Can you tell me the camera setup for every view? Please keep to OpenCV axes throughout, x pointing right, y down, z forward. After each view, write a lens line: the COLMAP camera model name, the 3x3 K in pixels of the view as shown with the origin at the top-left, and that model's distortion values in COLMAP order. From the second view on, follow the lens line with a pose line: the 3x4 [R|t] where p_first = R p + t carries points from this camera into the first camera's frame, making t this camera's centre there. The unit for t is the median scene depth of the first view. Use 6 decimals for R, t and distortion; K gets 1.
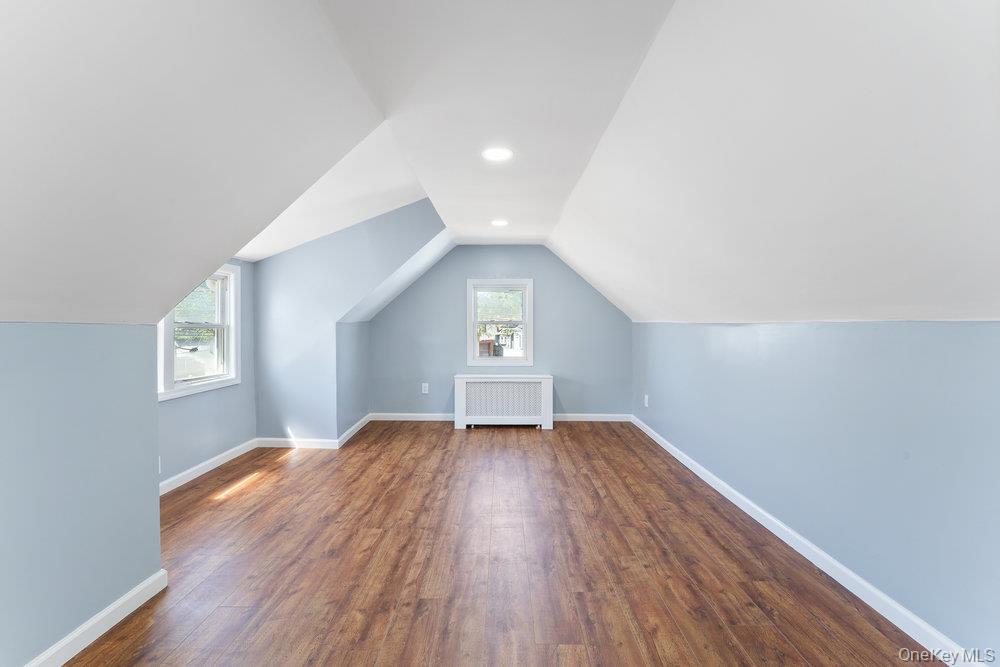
lens RADIAL K [[406.2, 0, 494.9], [0, 406.2, 334.5], [0, 0, 1]] dist [0.001040, -0.000196]
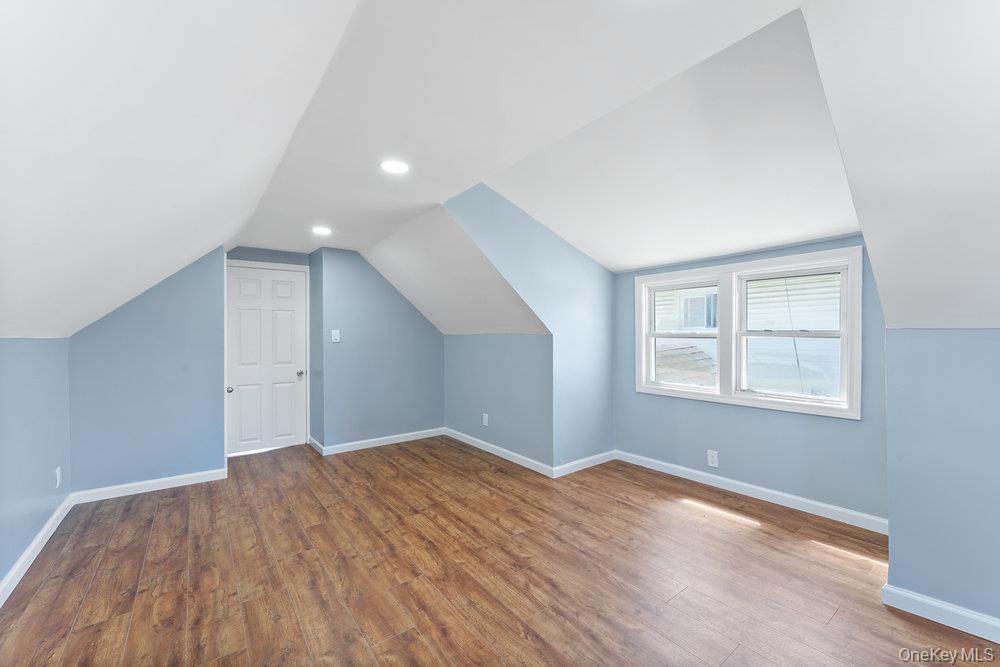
lens RADIAL K [[406.2, 0, 494.9], [0, 406.2, 334.5], [0, 0, 1]] dist [0.001040, -0.000196]
pose [[-0.792452, 0.007755, -0.609885, 0.432637], [-0.006831, 0.999744, 0.021589, -0.052467], [0.609896, 0.021274, -0.792196, 1.965806]]
